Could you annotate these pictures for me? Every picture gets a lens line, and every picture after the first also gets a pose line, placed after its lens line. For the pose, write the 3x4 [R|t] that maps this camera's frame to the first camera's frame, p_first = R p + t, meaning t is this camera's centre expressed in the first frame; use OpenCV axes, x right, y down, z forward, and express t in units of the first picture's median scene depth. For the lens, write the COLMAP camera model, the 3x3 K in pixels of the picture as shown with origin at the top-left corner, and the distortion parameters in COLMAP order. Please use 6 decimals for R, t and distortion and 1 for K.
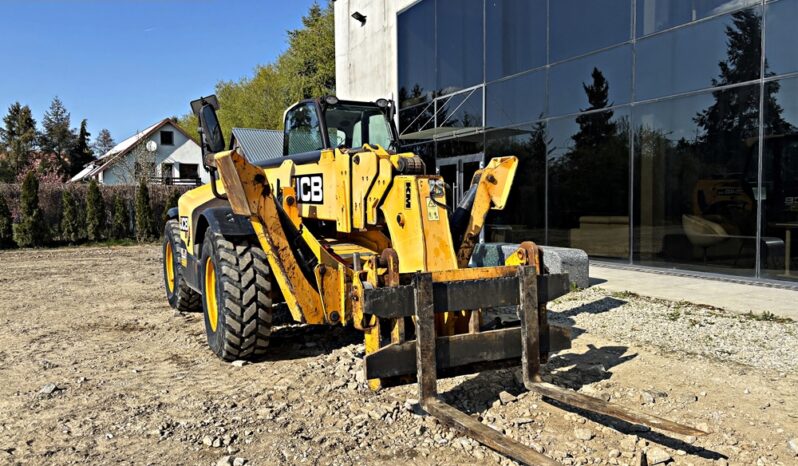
lens RADIAL K [[608.0, 0, 402.5], [0, 608.0, 234.2], [0, 0, 1]] dist [0.022730, -0.008356]
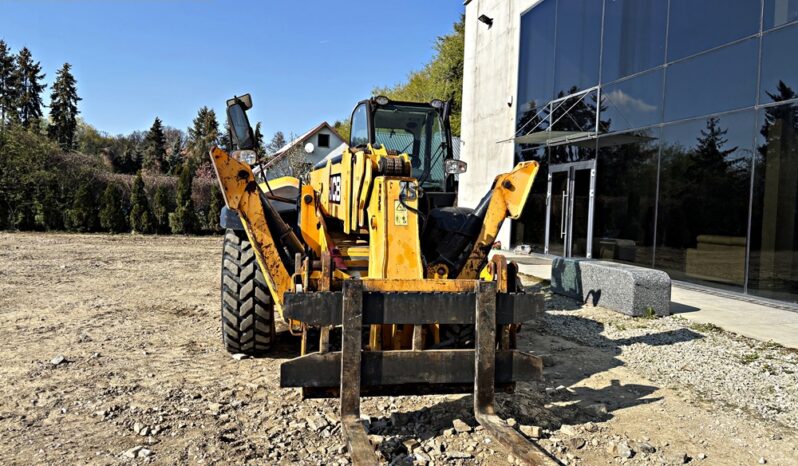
lens RADIAL K [[609.7, 0, 399.5], [0, 609.7, 226.4], [0, 0, 1]] dist [0.022895, -0.010301]
pose [[0.964506, 0.055345, -0.258194, 0.247997], [-0.060987, 0.998042, -0.013887, -0.006650], [0.256920, 0.029141, 0.965993, 0.082441]]
